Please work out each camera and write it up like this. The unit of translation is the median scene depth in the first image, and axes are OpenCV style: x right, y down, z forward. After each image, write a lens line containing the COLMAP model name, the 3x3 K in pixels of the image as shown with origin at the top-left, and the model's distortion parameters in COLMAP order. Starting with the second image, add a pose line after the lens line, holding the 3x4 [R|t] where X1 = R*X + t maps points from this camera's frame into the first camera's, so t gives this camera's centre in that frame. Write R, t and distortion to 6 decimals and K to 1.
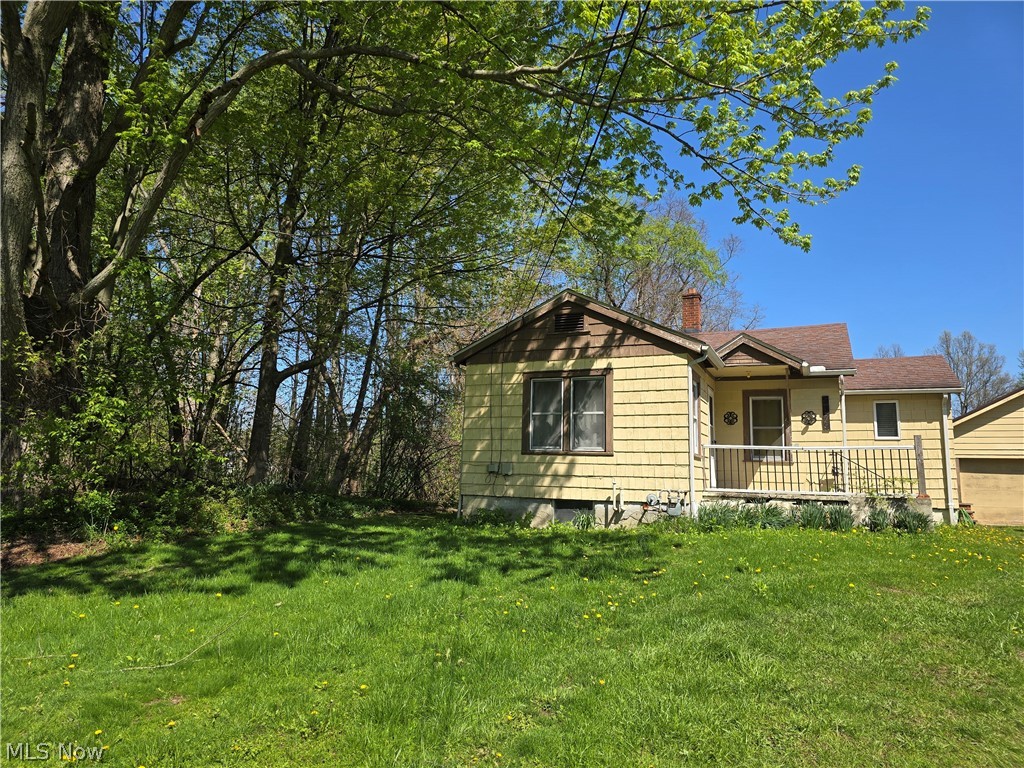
lens RADIAL K [[685.4, 0, 516.9], [0, 685.4, 381.2], [0, 0, 1]] dist [0.088773, -0.084470]
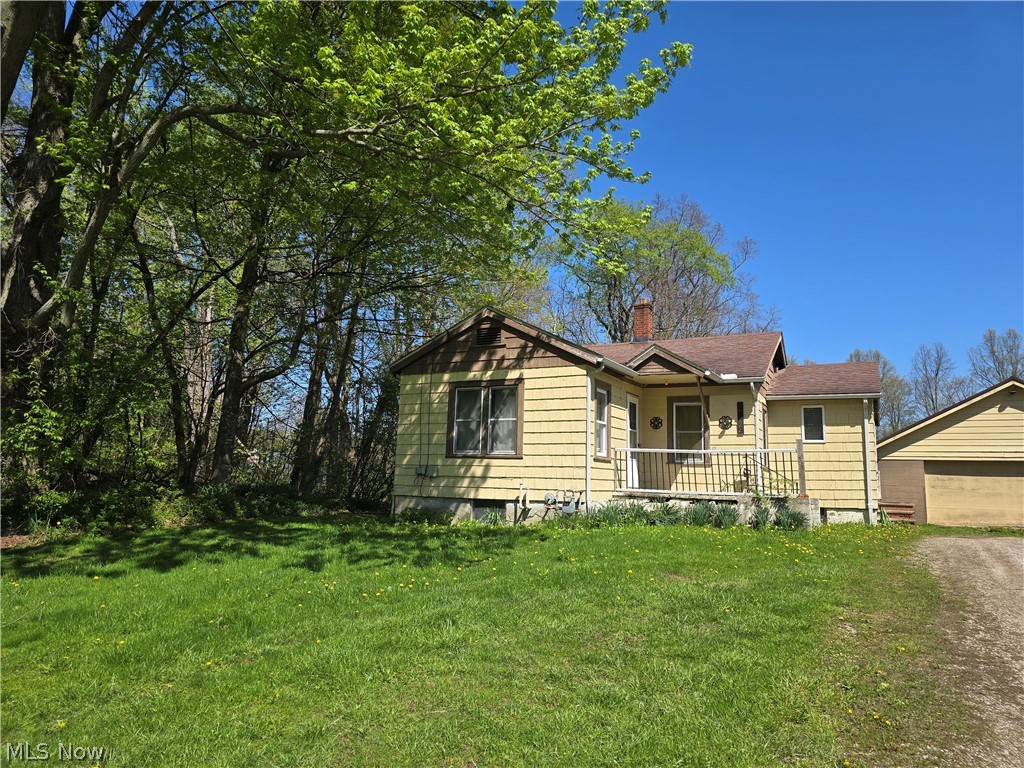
lens RADIAL K [[684.1, 0, 522.6], [0, 684.1, 384.9], [0, 0, 1]] dist [0.096050, -0.089828]
pose [[0.998389, -0.006917, -0.056316, 0.192640], [0.007076, 0.999972, 0.002627, -0.011012], [0.056296, -0.003021, 0.998410, -0.080433]]
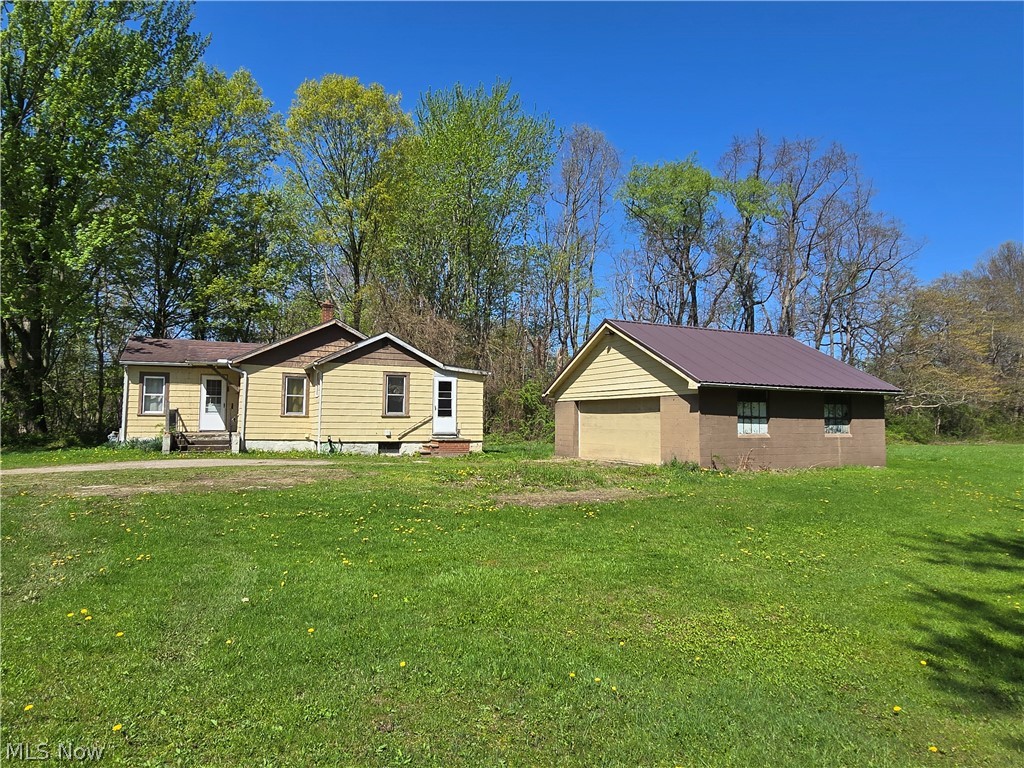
lens RADIAL K [[610.1, 0, 510.4], [0, 610.1, 379.0], [0, 0, 1]] dist [-0.004287, -0.000958]
pose [[0.757022, -0.063821, -0.650265, 2.139393], [0.105681, 0.994074, 0.025466, 0.069220], [0.644786, -0.087999, 0.759281, 0.335800]]
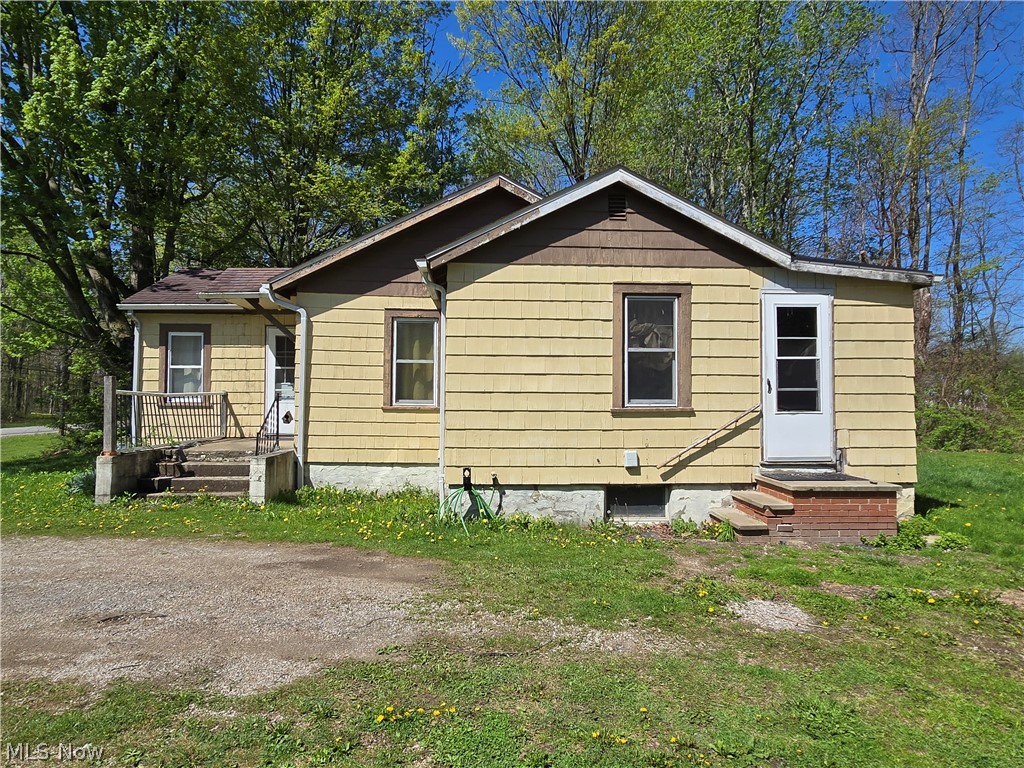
lens RADIAL K [[610.1, 0, 510.4], [0, 610.1, 379.0], [0, 0, 1]] dist [-0.004287, -0.000958]
pose [[0.447447, -0.049941, -0.892915, 1.280459], [0.136740, 0.990520, 0.013122, 0.122627], [0.883795, -0.127969, 0.450034, 1.006414]]
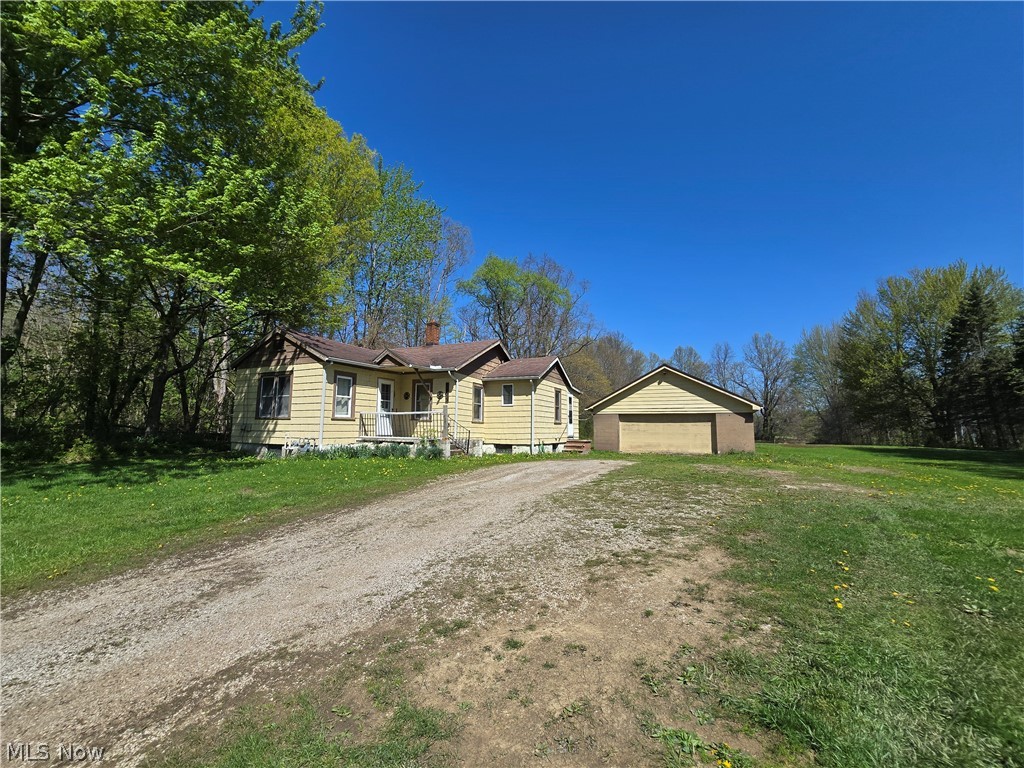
lens RADIAL K [[419.3, 0, 504.0], [0, 419.3, 380.3], [0, 0, 1]] dist [-0.004405, 0.000071]
pose [[0.998913, -0.019149, -0.042508, 0.710287], [0.020363, 0.999391, 0.028321, -0.012969], [0.041940, -0.029155, 0.998695, -0.062968]]
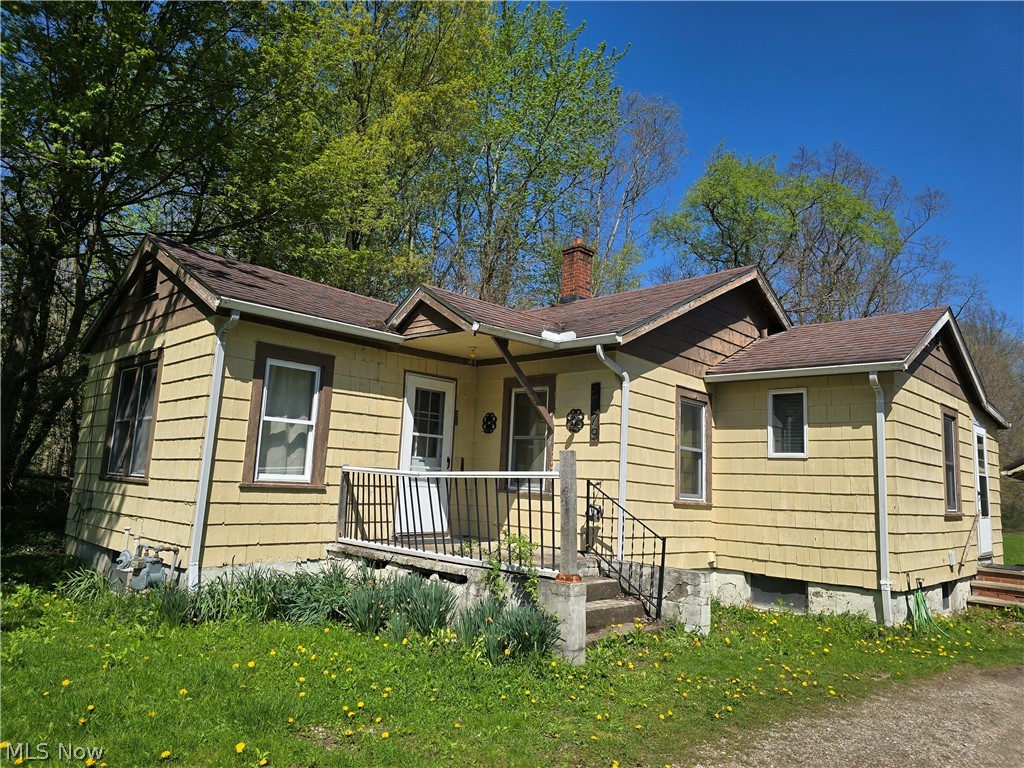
lens RADIAL K [[685.4, 0, 516.9], [0, 685.4, 381.2], [0, 0, 1]] dist [0.088773, -0.084470]
pose [[0.936804, -0.032088, -0.348380, 0.654082], [0.026373, 0.999429, -0.021136, 0.034177], [0.348859, 0.010612, 0.937115, 0.489776]]
